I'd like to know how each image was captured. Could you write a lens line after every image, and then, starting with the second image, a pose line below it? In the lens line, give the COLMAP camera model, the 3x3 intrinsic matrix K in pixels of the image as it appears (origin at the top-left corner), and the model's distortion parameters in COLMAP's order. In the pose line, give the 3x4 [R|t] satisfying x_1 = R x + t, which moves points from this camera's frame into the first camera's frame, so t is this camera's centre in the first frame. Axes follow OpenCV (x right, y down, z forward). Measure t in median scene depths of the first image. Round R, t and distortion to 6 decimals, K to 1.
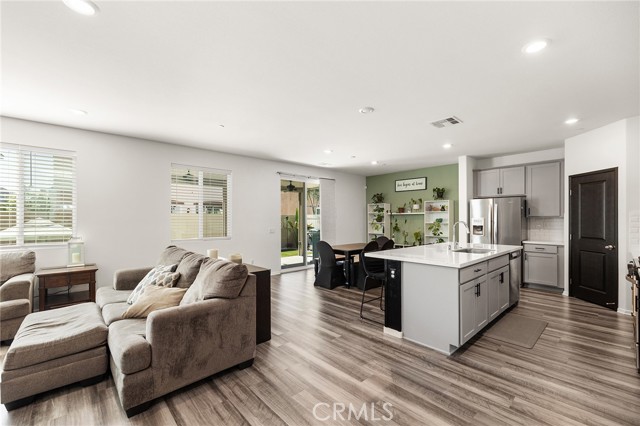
lens RADIAL K [[272.8, 0, 313.2], [0, 272.8, 214.5], [0, 0, 1]] dist [0.000732, 0.000162]
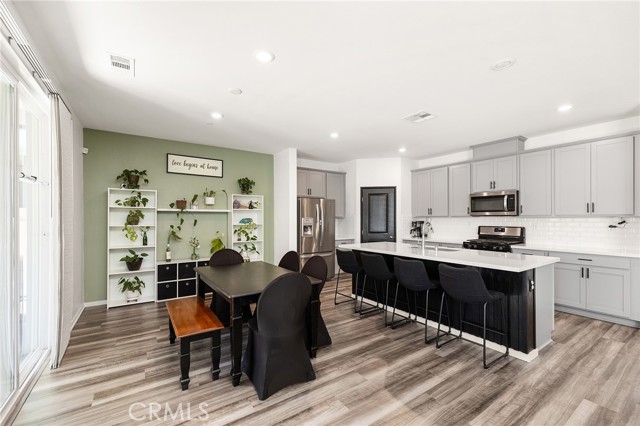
lens RADIAL K [[272.8, 0, 313.2], [0, 272.8, 214.5], [0, 0, 1]] dist [0.000732, 0.000162]
pose [[0.122572, 0.017227, 0.992310, -0.364265], [-0.017939, 0.999724, -0.015140, 0.016160], [-0.992298, -0.015945, 0.122847, 0.911765]]
